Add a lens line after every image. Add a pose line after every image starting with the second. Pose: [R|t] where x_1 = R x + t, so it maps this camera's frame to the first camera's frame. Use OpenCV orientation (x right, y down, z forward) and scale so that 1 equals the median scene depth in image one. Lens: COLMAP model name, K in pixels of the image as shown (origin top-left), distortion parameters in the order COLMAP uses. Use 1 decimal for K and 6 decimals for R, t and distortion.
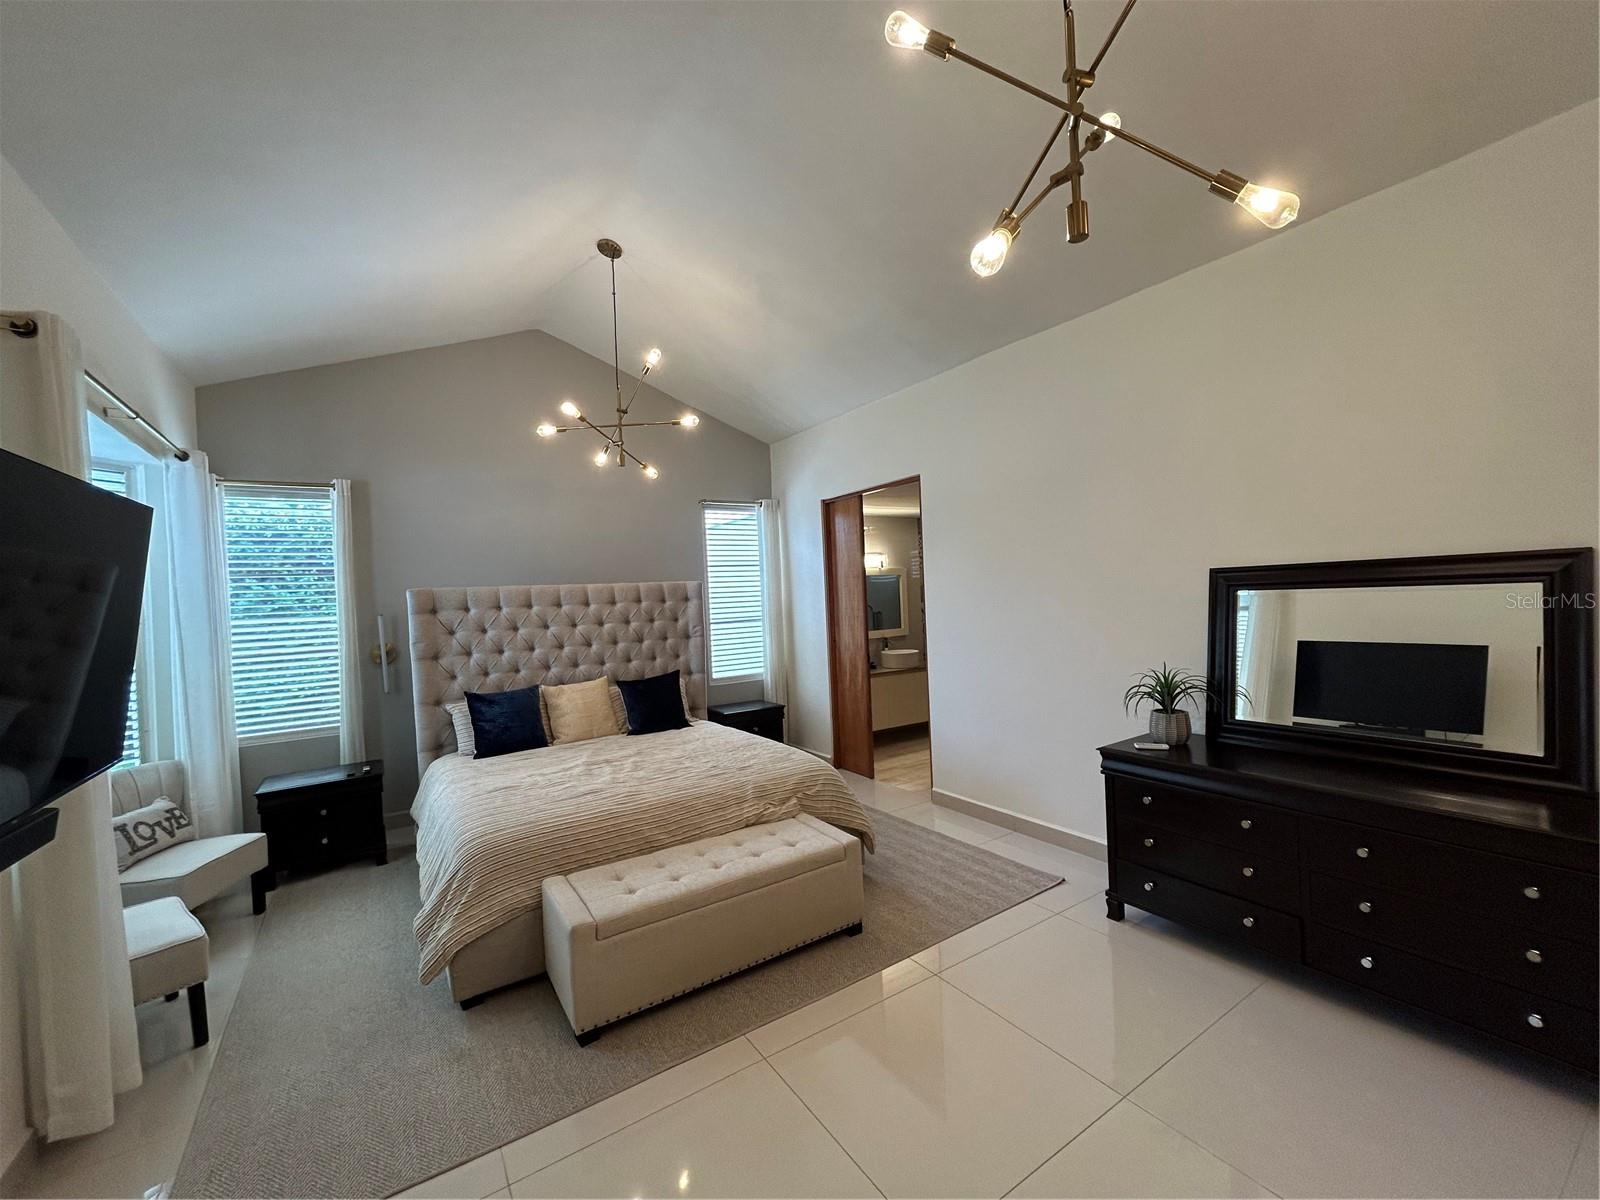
lens RADIAL K [[652.8, 0, 800.0], [0, 652.8, 600.0], [0, 0, 1]] dist [-0.006659, 0.000242]
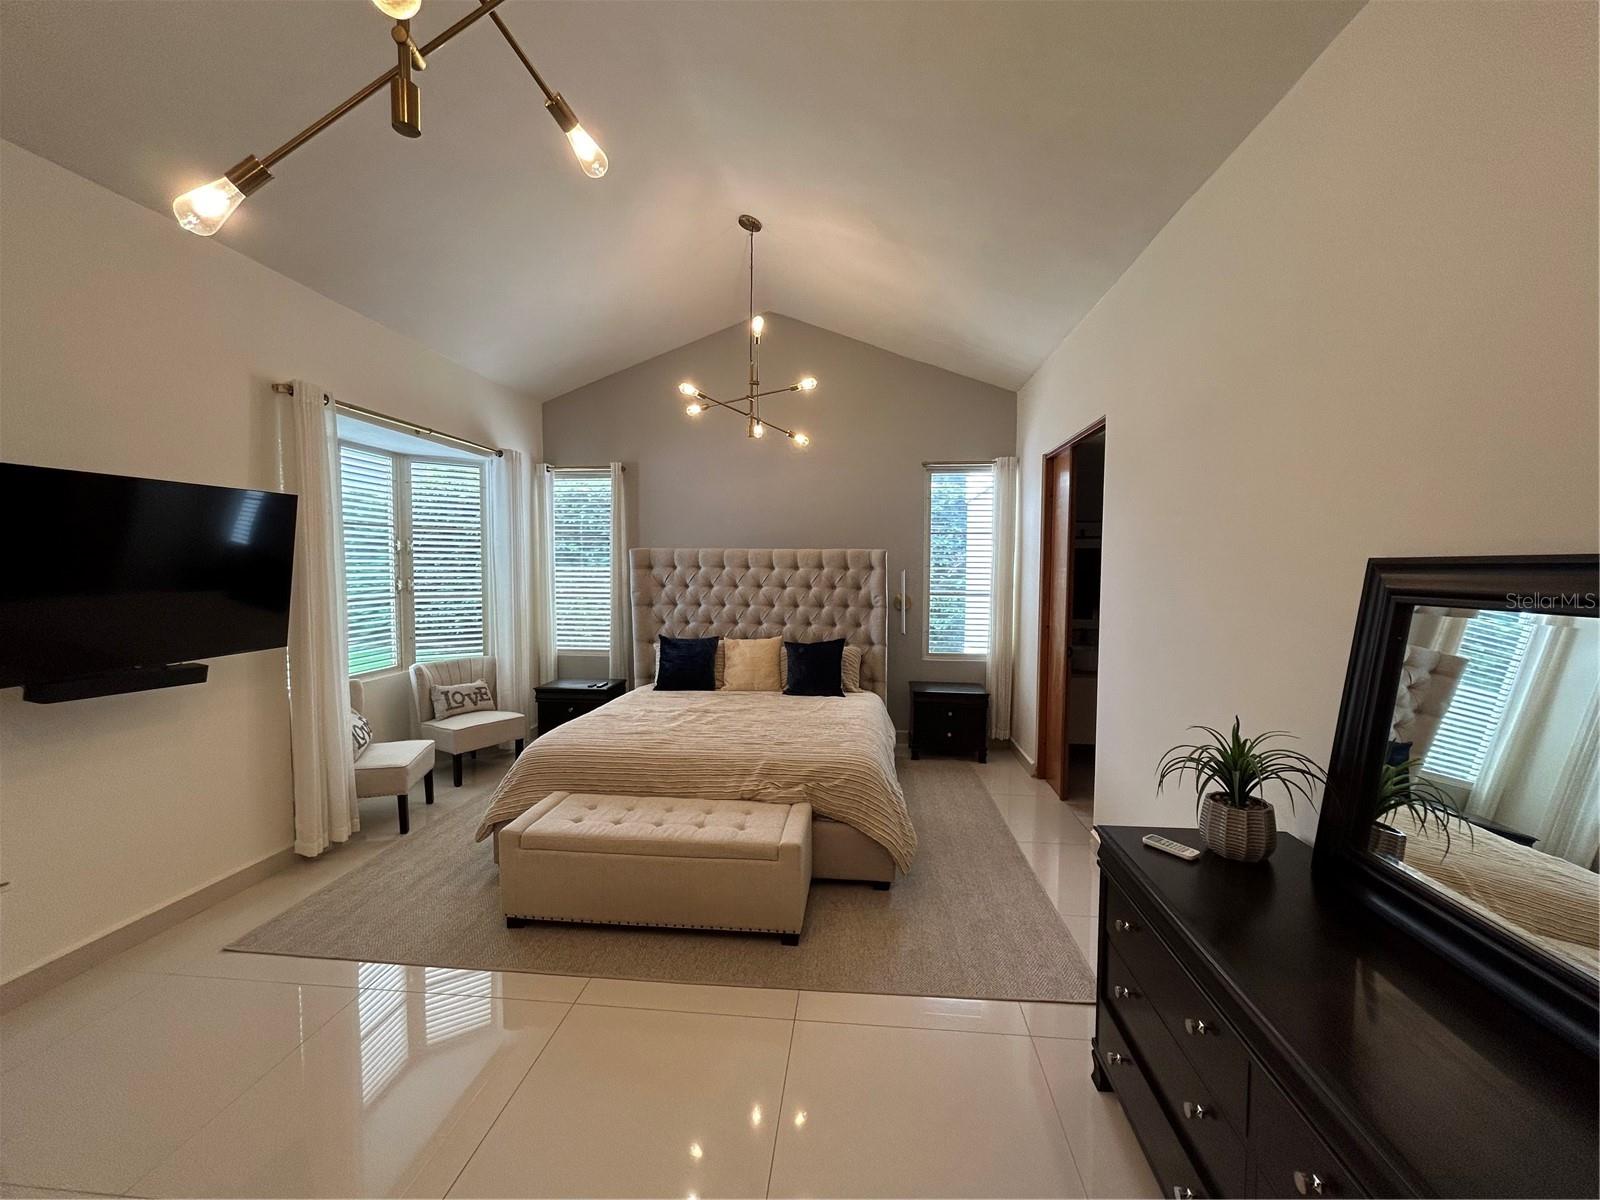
lens RADIAL K [[649.0, 0, 799.1], [0, 649.0, 604.2], [0, 0, 1]] dist [-0.000740, -0.000037]
pose [[0.775369, 0.084855, -0.625782, 0.462829], [-0.044859, 0.995829, 0.079451, -0.024904], [0.629913, -0.033532, 0.775941, 0.238023]]
